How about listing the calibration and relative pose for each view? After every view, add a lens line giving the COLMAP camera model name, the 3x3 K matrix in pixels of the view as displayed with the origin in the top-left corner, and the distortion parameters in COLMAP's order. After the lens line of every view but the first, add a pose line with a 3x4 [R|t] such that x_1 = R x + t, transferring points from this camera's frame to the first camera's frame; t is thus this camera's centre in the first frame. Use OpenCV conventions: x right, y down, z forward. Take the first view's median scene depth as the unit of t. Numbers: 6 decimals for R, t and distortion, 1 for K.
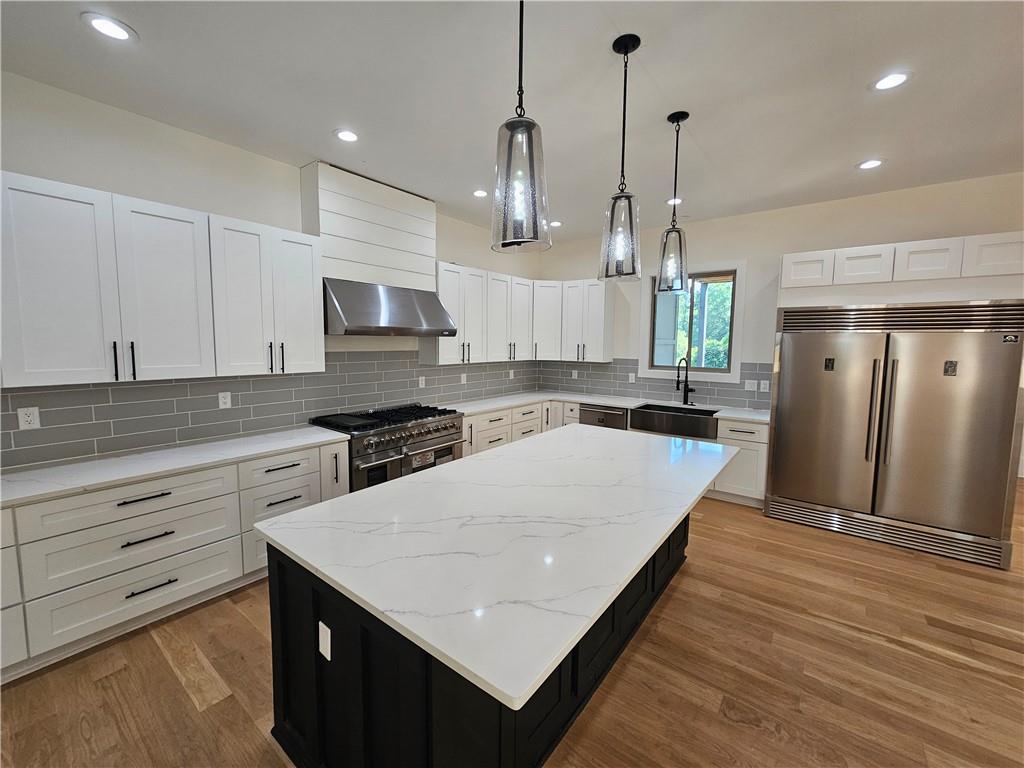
lens RADIAL K [[420.6, 0, 509.6], [0, 420.6, 379.6], [0, 0, 1]] dist [-0.001553, 0.000064]
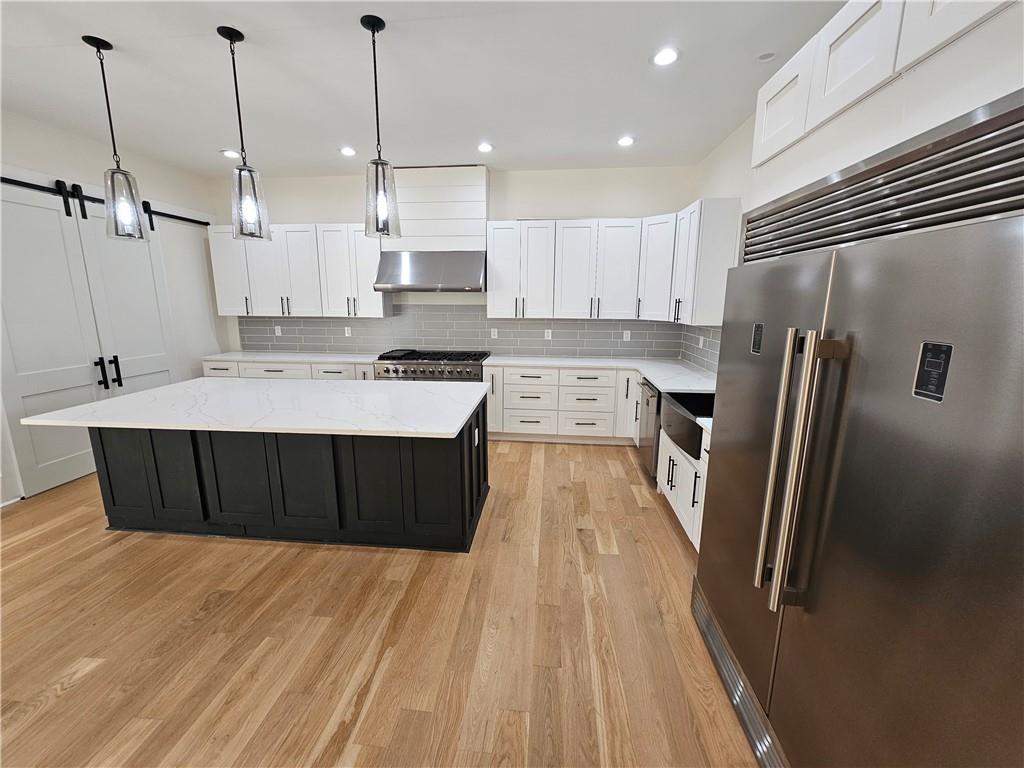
lens RADIAL K [[418.3, 0, 507.0], [0, 418.3, 380.9], [0, 0, 1]] dist [-0.003371, 0.000680]
pose [[0.523564, 0.156866, -0.837421, 0.912913], [-0.076568, 0.987590, 0.137125, -0.029384], [0.848539, -0.007674, 0.529078, 0.519443]]
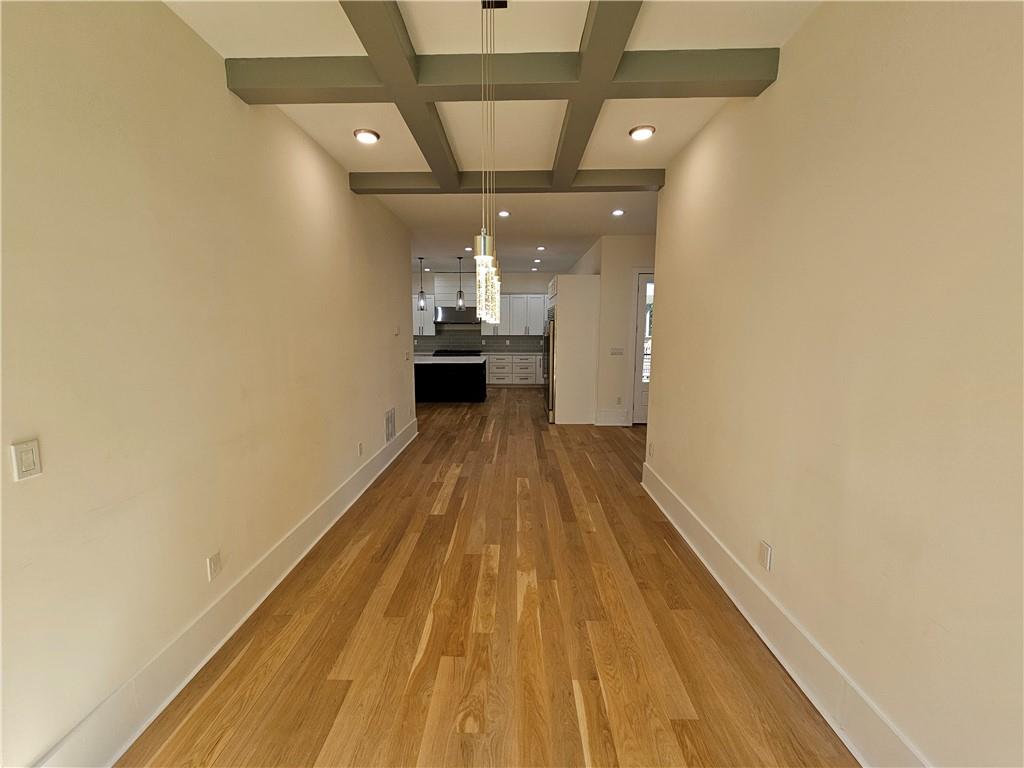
lens RADIAL K [[418.3, 0, 507.0], [0, 418.3, 380.9], [0, 0, 1]] dist [-0.003371, 0.000680]
pose [[0.592631, 0.096061, -0.799725, 2.252428], [-0.069991, 0.995249, 0.067681, 0.066059], [0.802427, 0.015864, 0.596539, -0.444720]]
